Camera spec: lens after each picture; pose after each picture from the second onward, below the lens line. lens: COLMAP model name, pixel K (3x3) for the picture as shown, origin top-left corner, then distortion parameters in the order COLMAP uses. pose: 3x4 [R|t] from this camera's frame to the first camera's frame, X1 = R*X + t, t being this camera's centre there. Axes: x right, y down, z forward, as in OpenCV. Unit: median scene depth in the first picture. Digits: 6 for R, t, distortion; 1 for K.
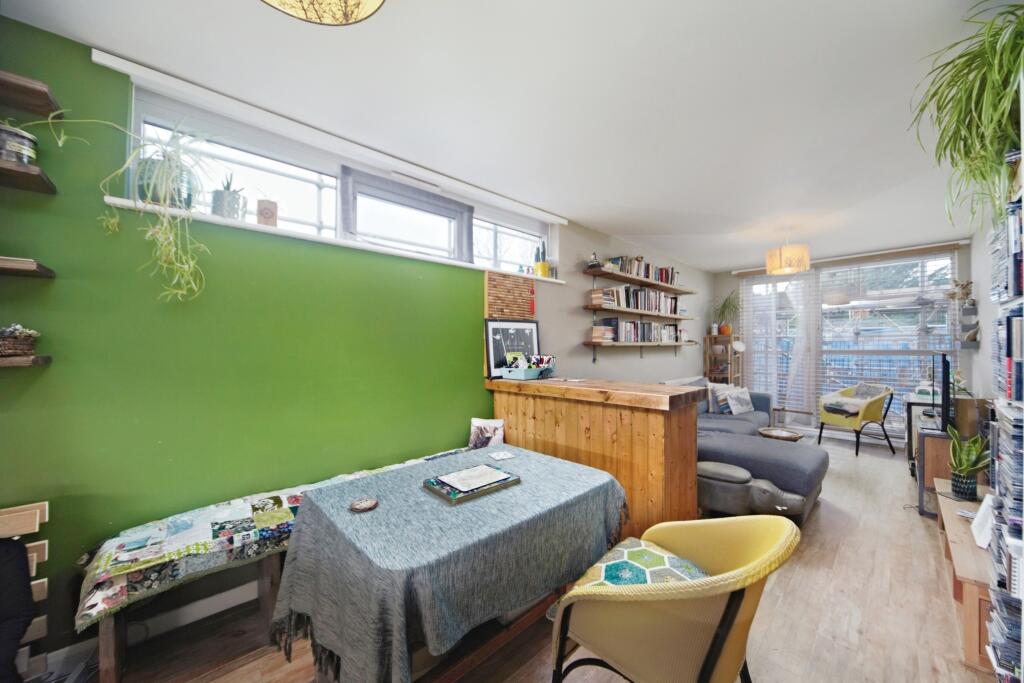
lens RADIAL K [[370.3, 0, 525.2], [0, 370.3, 342.3], [0, 0, 1]] dist [-0.001787, 0.000005]
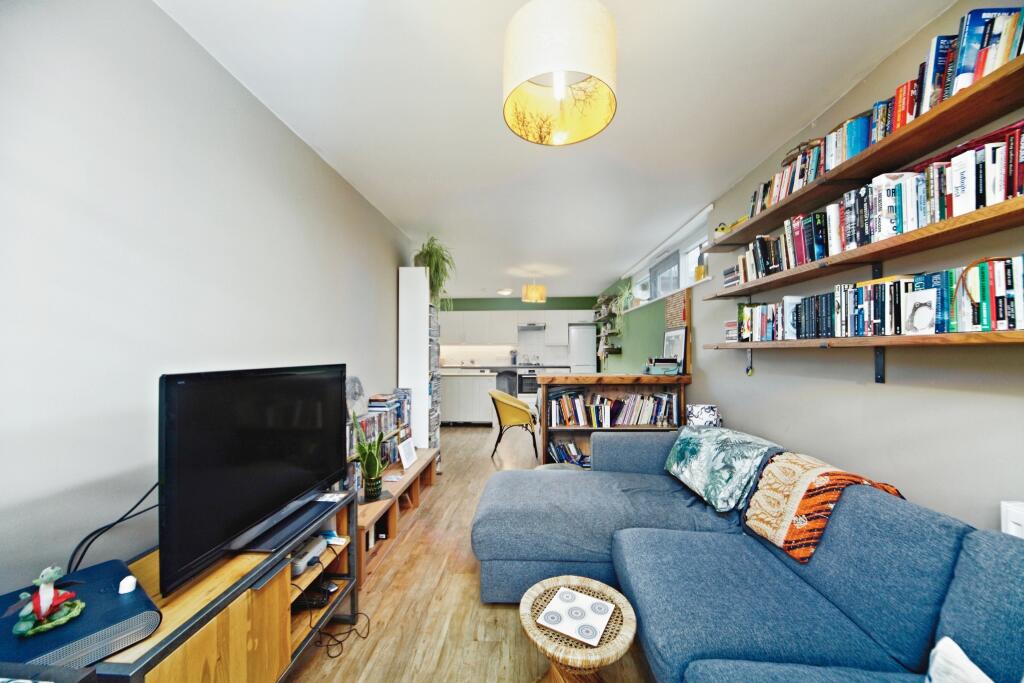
lens RADIAL K [[368.1, 0, 512.7], [0, 368.1, 351.6], [0, 0, 1]] dist [-0.000863, 0.000005]
pose [[-0.722520, 0.002582, -0.691345, 0.949528], [0.008777, 0.999947, -0.005439, 0.014394], [0.691294, -0.009998, -0.722505, 1.177597]]
